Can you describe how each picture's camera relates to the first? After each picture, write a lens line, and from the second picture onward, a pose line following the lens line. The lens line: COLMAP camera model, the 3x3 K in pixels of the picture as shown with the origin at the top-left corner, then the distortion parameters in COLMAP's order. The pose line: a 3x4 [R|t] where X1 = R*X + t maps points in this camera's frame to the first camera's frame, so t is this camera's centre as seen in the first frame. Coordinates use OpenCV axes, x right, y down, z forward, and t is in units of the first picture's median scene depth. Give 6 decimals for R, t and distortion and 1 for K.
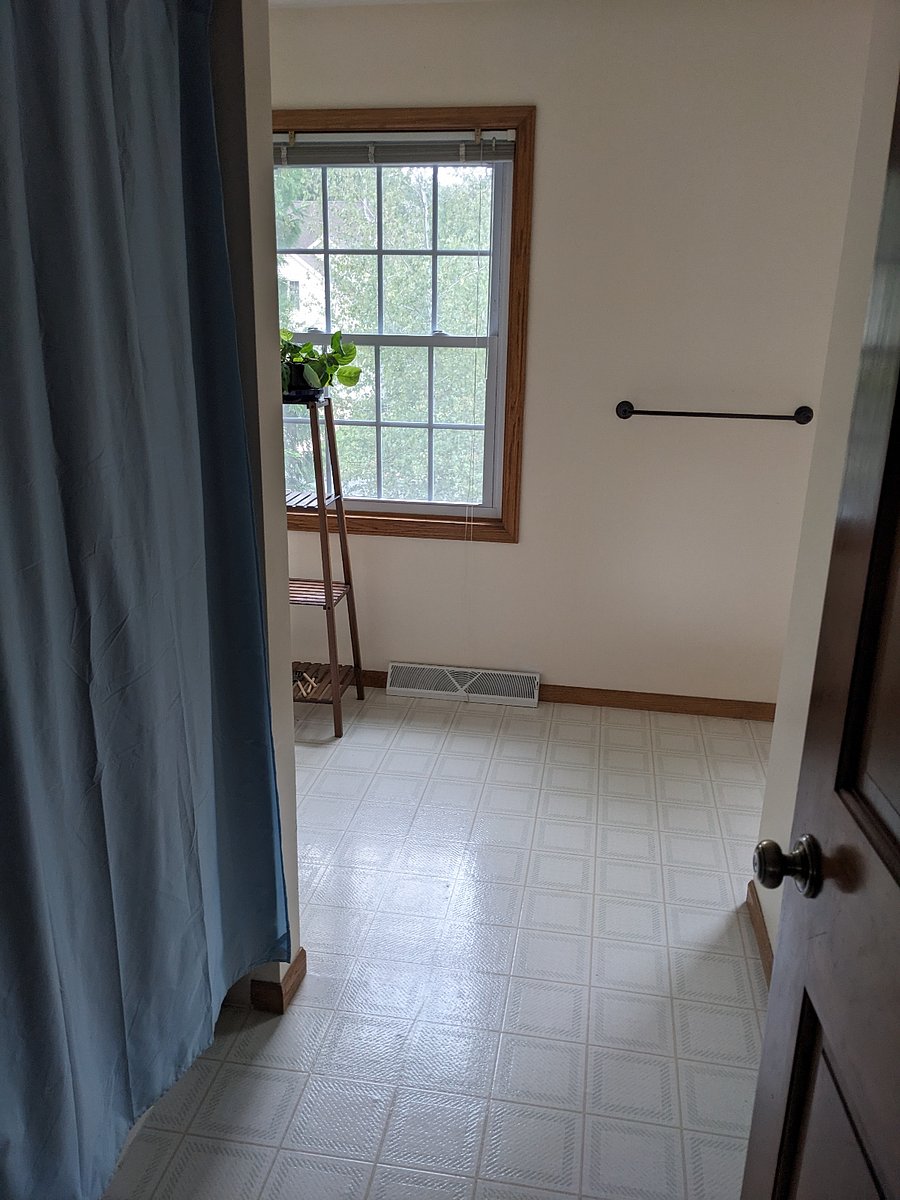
lens RADIAL K [[947.5, 0, 413.3], [0, 947.5, 597.1], [0, 0, 1]] dist [0.065836, -0.073350]
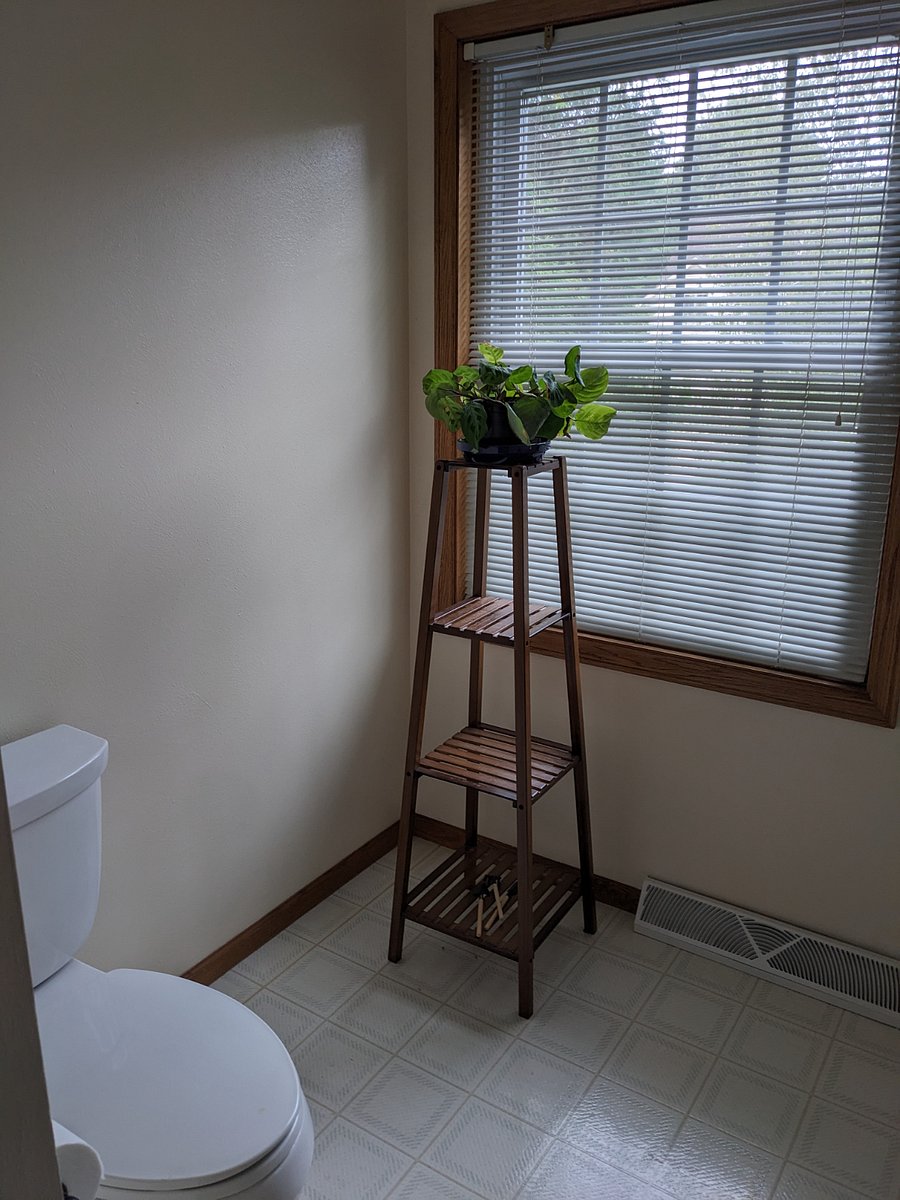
lens RADIAL K [[947.5, 0, 413.3], [0, 947.5, 597.1], [0, 0, 1]] dist [0.065836, -0.073350]
pose [[0.917792, 0.090822, -0.386536, 0.065835], [-0.093887, 0.995522, 0.010986, -0.115594], [0.385803, 0.026208, 0.922209, 0.399134]]
